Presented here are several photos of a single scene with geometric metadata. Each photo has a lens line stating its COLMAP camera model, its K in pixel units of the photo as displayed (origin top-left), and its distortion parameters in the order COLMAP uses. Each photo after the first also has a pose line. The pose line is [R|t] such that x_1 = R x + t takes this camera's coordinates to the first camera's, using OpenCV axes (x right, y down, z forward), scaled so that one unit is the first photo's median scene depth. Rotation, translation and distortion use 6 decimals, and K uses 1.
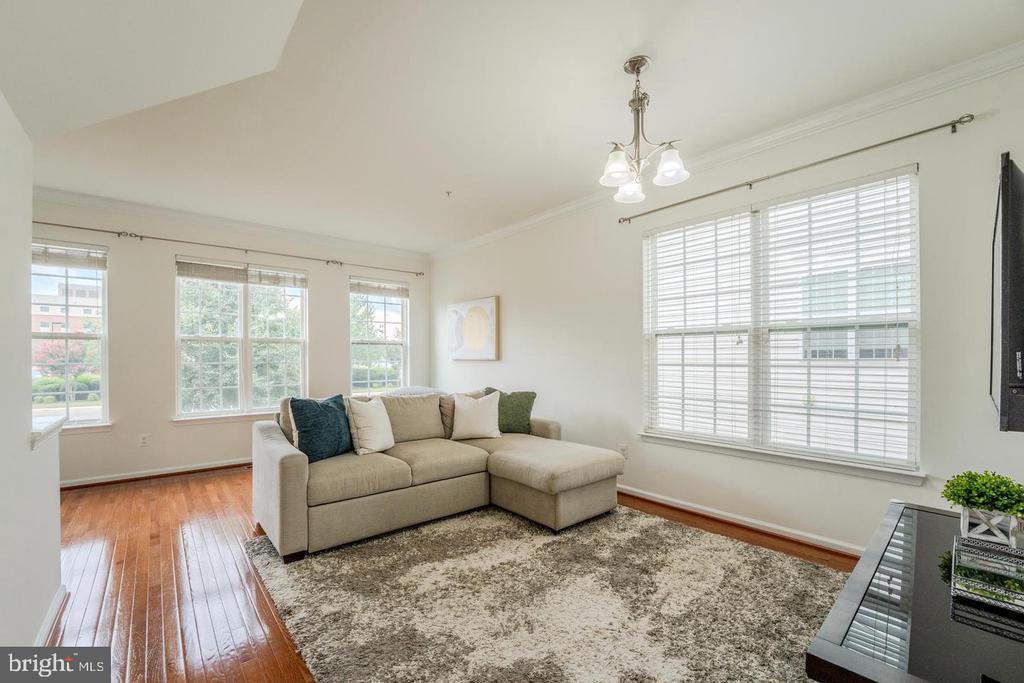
lens RADIAL K [[422.0, 0, 507.8], [0, 422.0, 347.5], [0, 0, 1]] dist [-0.014886, 0.002769]
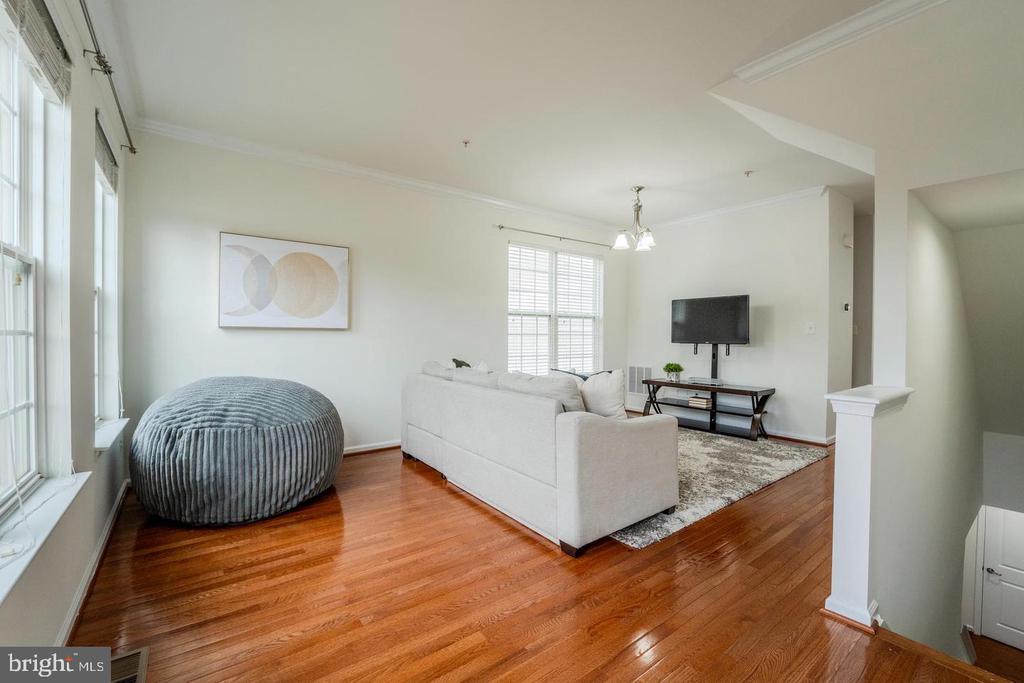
lens RADIAL K [[422.0, 0, 511.9], [0, 422.0, 338.1], [0, 0, 1]] dist [-0.014886, 0.002769]
pose [[0.056684, -0.005178, 0.998379, -1.360088], [-0.030570, 0.999509, 0.006919, 0.053988], [-0.997924, -0.030913, 0.056497, 1.137839]]
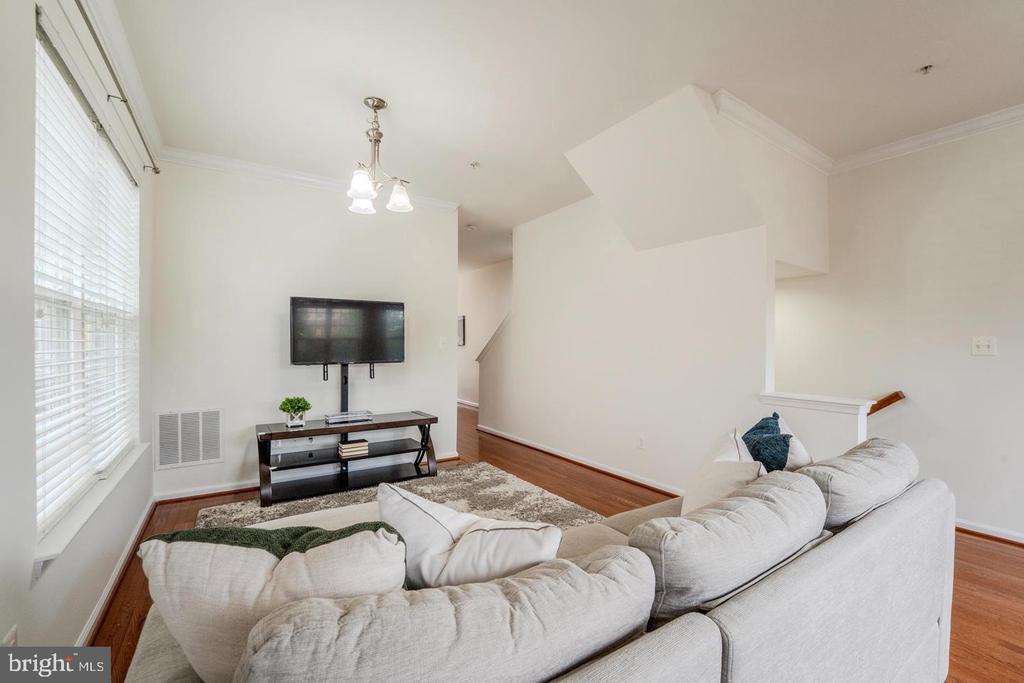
lens RADIAL K [[422.0, 0, 506.4], [0, 422.0, 350.1], [0, 0, 1]] dist [-0.014886, 0.002769]
pose [[-0.991326, -0.003884, 0.131366, -0.166942], [-0.006232, 0.999828, -0.017472, 0.041121], [-0.131276, -0.018139, -0.991180, 1.614402]]
